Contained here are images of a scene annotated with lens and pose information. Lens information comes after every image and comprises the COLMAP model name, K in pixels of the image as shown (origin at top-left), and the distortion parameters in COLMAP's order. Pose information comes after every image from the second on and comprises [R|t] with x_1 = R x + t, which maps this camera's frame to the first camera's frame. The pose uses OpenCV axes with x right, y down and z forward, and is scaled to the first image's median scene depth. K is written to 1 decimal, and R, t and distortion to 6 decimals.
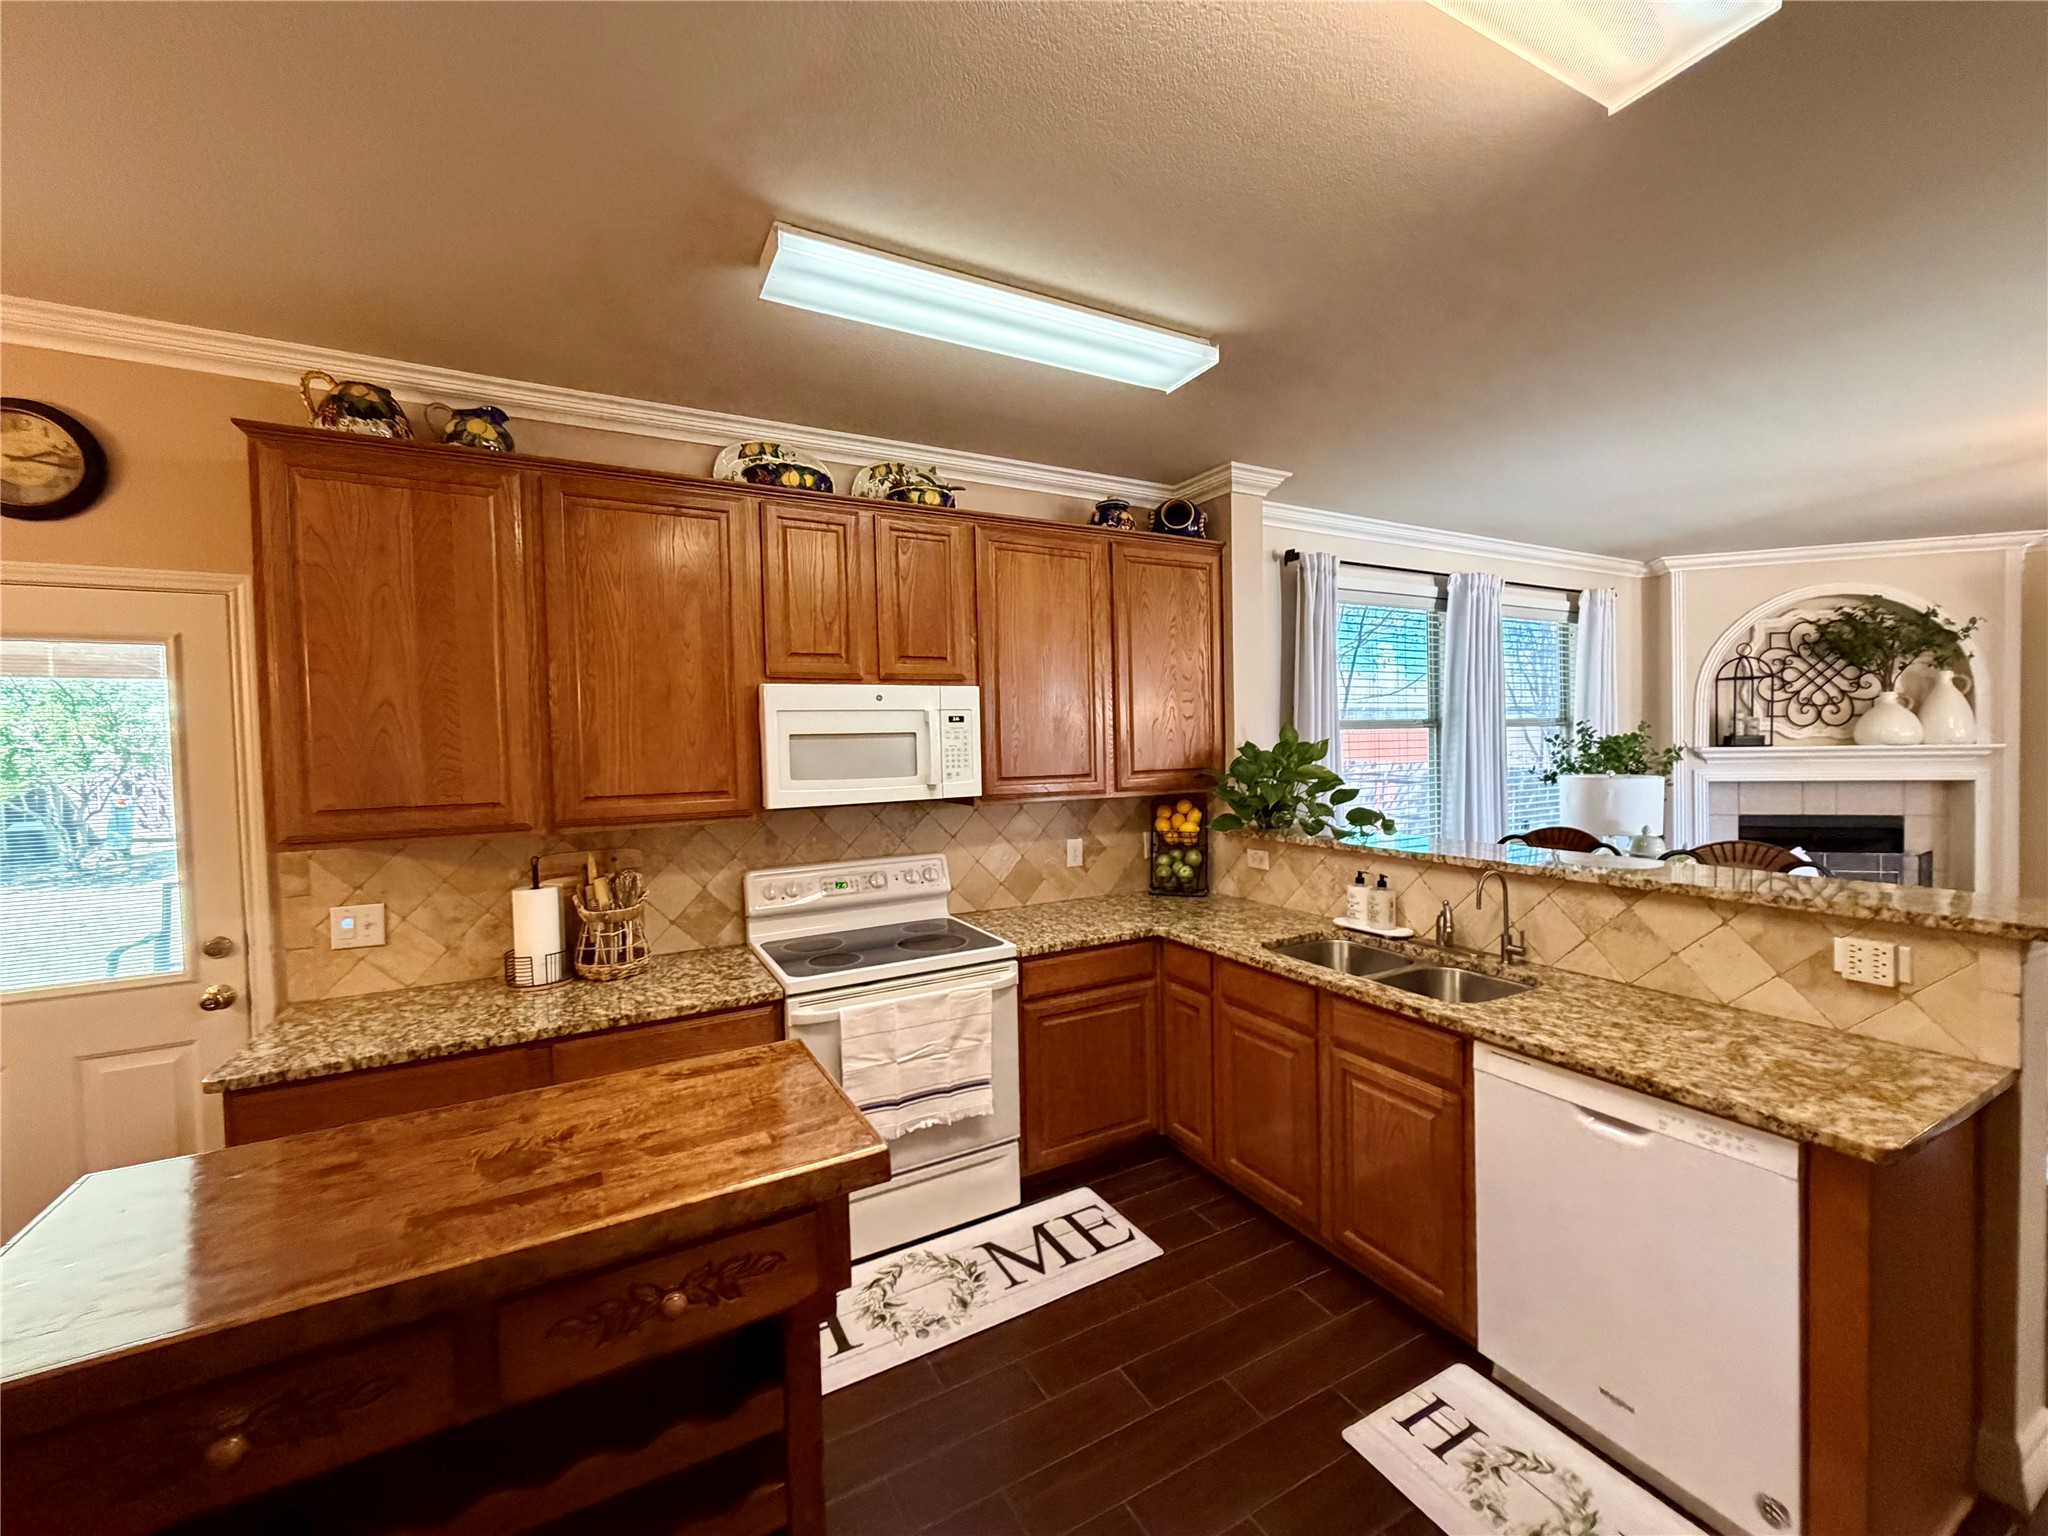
lens RADIAL K [[814.6, 0, 1024.0], [0, 814.6, 768.0], [0, 0, 1]] dist [-0.001539, -0.000026]
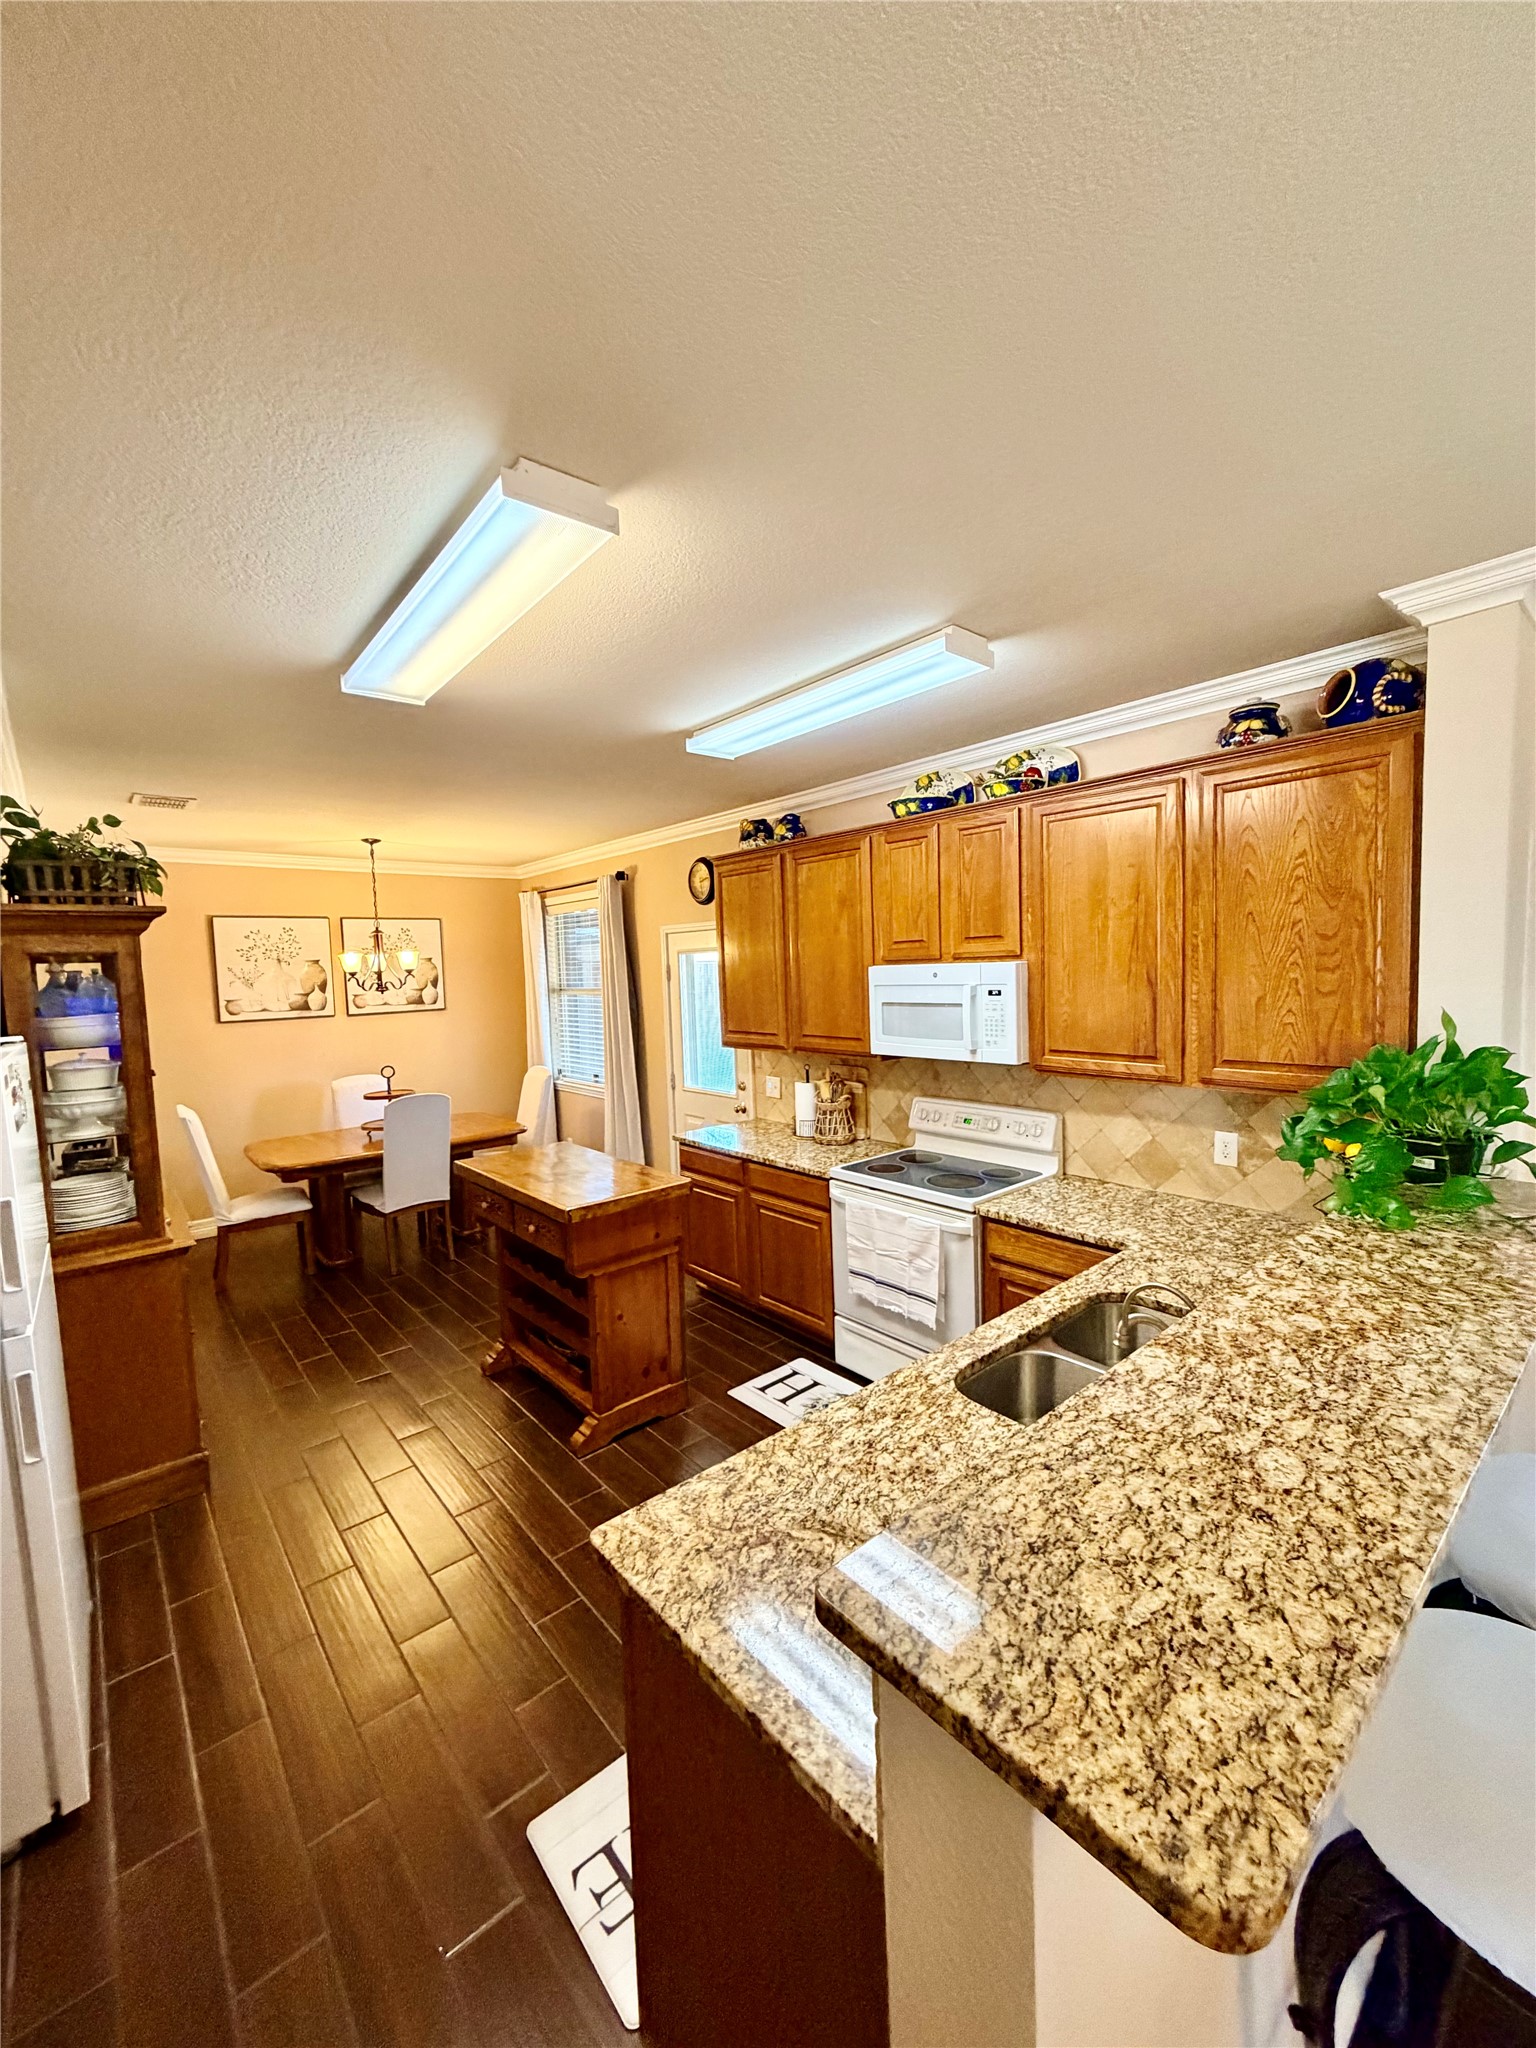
lens RADIAL K [[814.6, 0, 764.0], [0, 814.6, 1024.7], [0, 0, 1]] dist [-0.001539, -0.000026]
pose [[0.207339, 0.085978, -0.974484, 0.961886], [-0.004763, 0.996207, 0.086882, -0.114976], [0.978258, -0.013373, 0.206962, 0.479283]]
